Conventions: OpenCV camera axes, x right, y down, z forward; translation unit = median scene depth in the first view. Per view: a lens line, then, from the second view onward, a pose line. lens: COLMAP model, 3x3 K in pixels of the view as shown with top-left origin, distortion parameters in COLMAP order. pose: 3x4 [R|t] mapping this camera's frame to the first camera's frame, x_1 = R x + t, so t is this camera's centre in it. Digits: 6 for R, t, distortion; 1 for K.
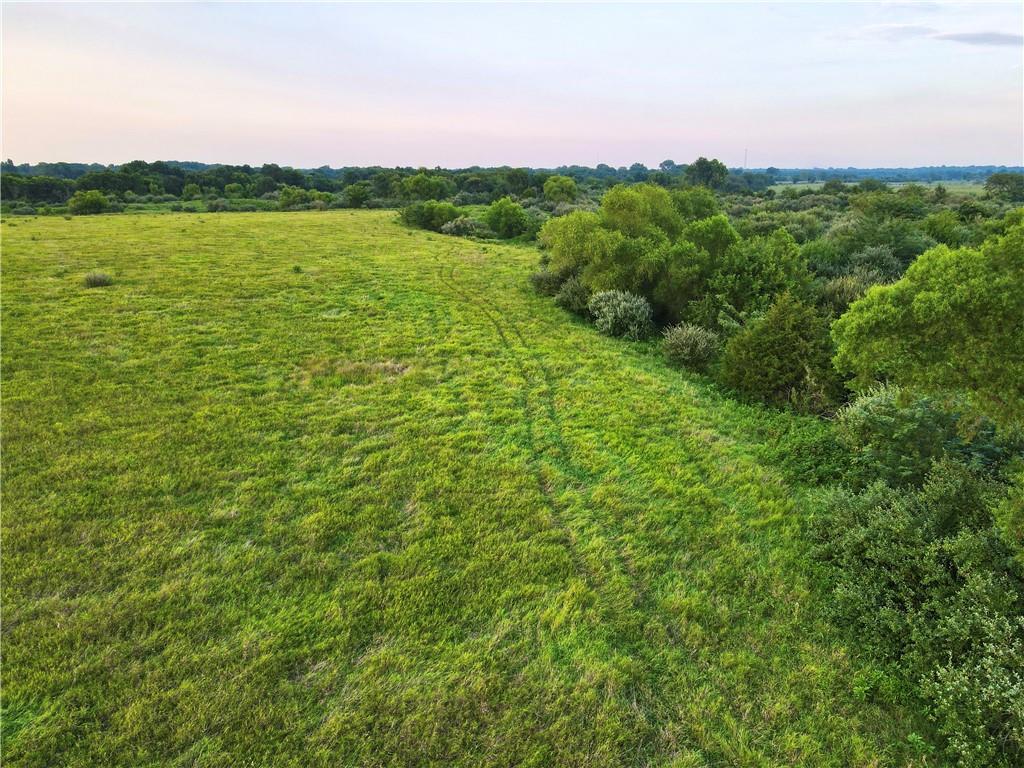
lens RADIAL K [[747.5, 0, 512.0], [0, 747.5, 384.0], [0, 0, 1]] dist [0.021622, -0.005498]
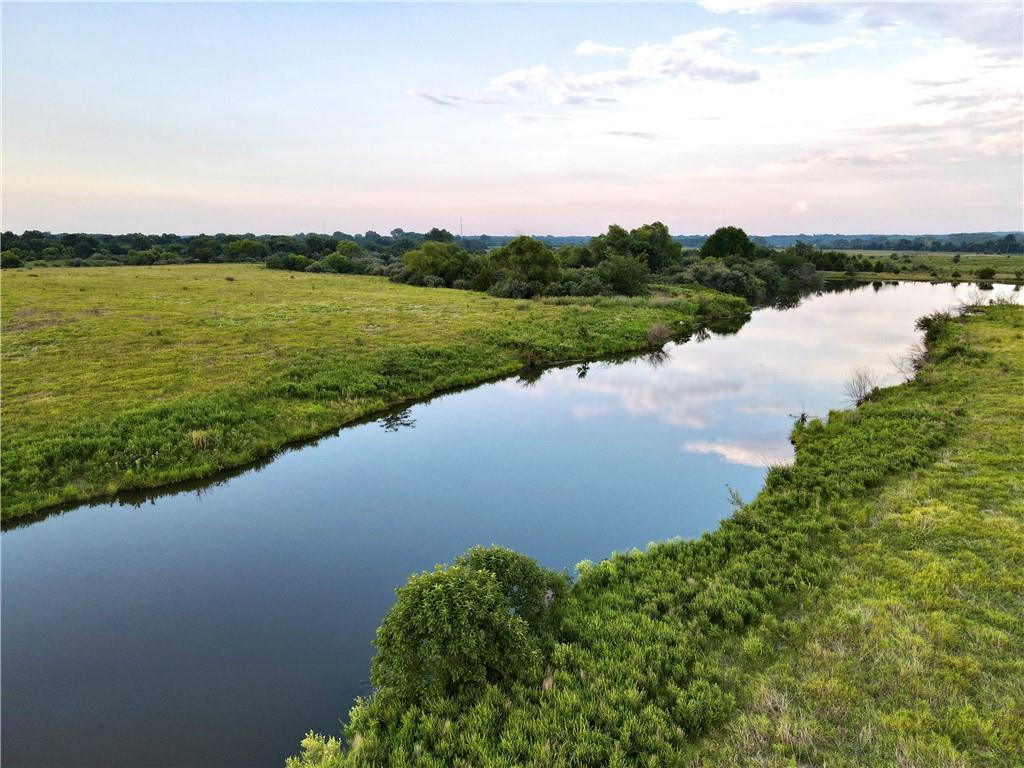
lens RADIAL K [[747.5, 0, 512.0], [0, 747.5, 384.0], [0, 0, 1]] dist [0.021622, -0.005498]
pose [[0.936842, -0.070459, 0.342583, -0.165078], [0.099003, 0.992860, -0.066535, 0.142681], [-0.335449, 0.096249, 0.937129, -0.497134]]
